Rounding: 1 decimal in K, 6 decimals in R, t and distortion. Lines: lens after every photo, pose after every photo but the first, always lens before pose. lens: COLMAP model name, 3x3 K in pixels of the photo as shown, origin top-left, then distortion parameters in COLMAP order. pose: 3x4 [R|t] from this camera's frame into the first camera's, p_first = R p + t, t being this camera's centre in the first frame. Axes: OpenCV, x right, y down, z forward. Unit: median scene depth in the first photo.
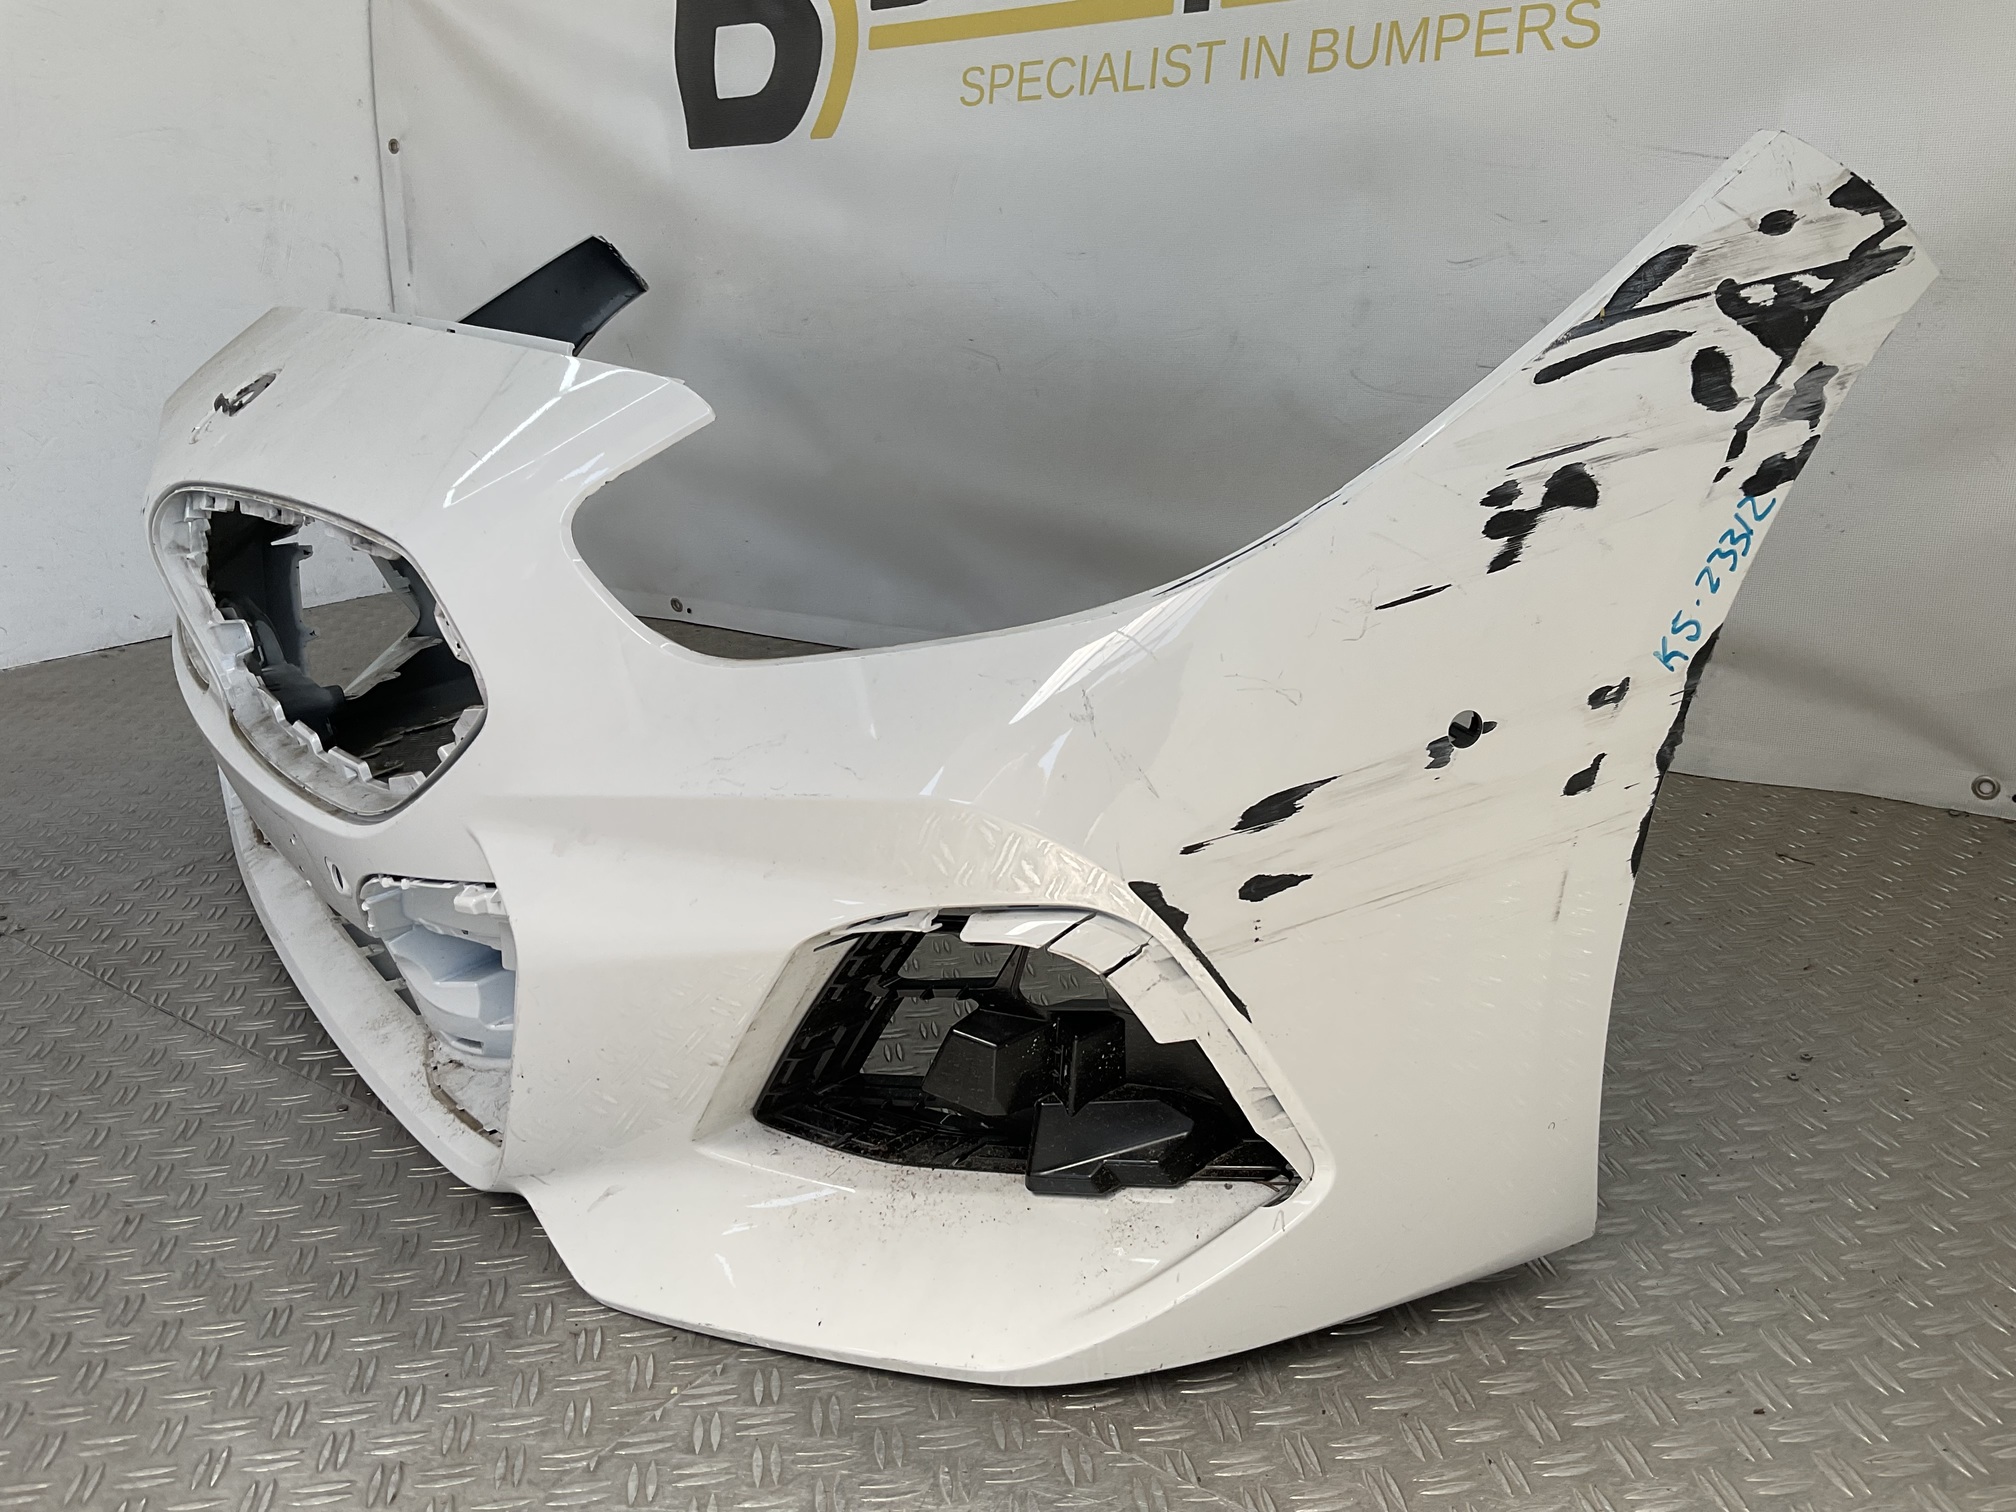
lens RADIAL K [[1671.6, 0, 1008.0], [0, 1671.6, 756.0], [0, 0, 1]] dist [0.070834, -0.128613]
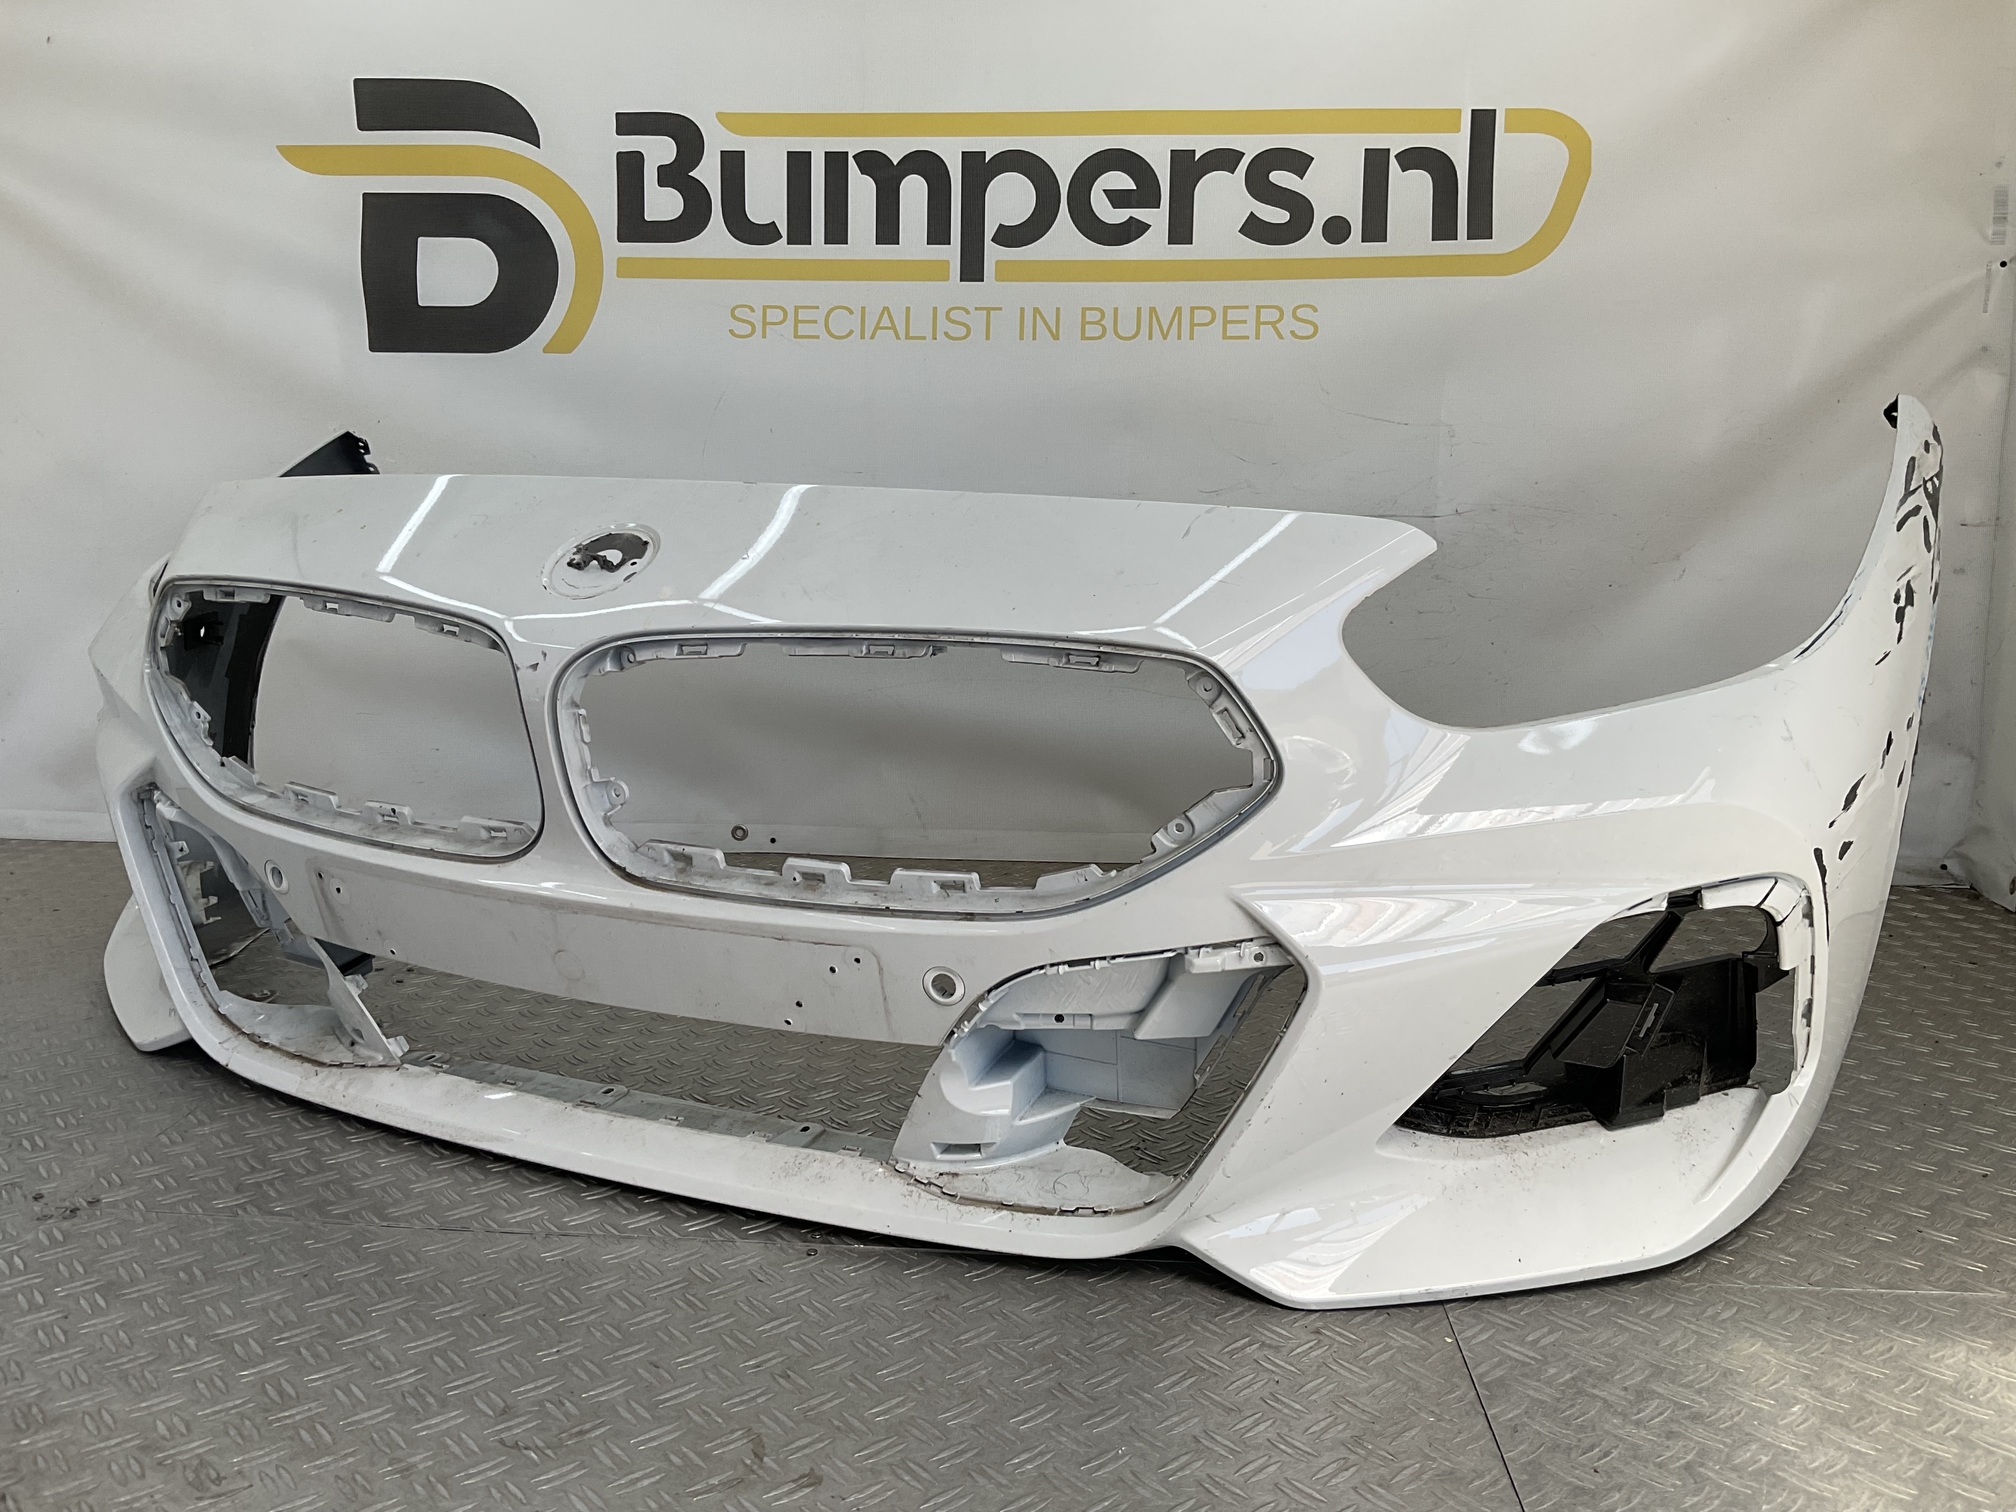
lens RADIAL K [[1661.2, 0, 1008.0], [0, 1661.2, 756.0], [0, 0, 1]] dist [0.145806, -0.314157]
pose [[0.845316, -0.041621, 0.532643, -0.539757], [0.120227, 0.986209, -0.113740, 0.031797], [-0.520563, 0.160185, 0.838662, 0.041956]]
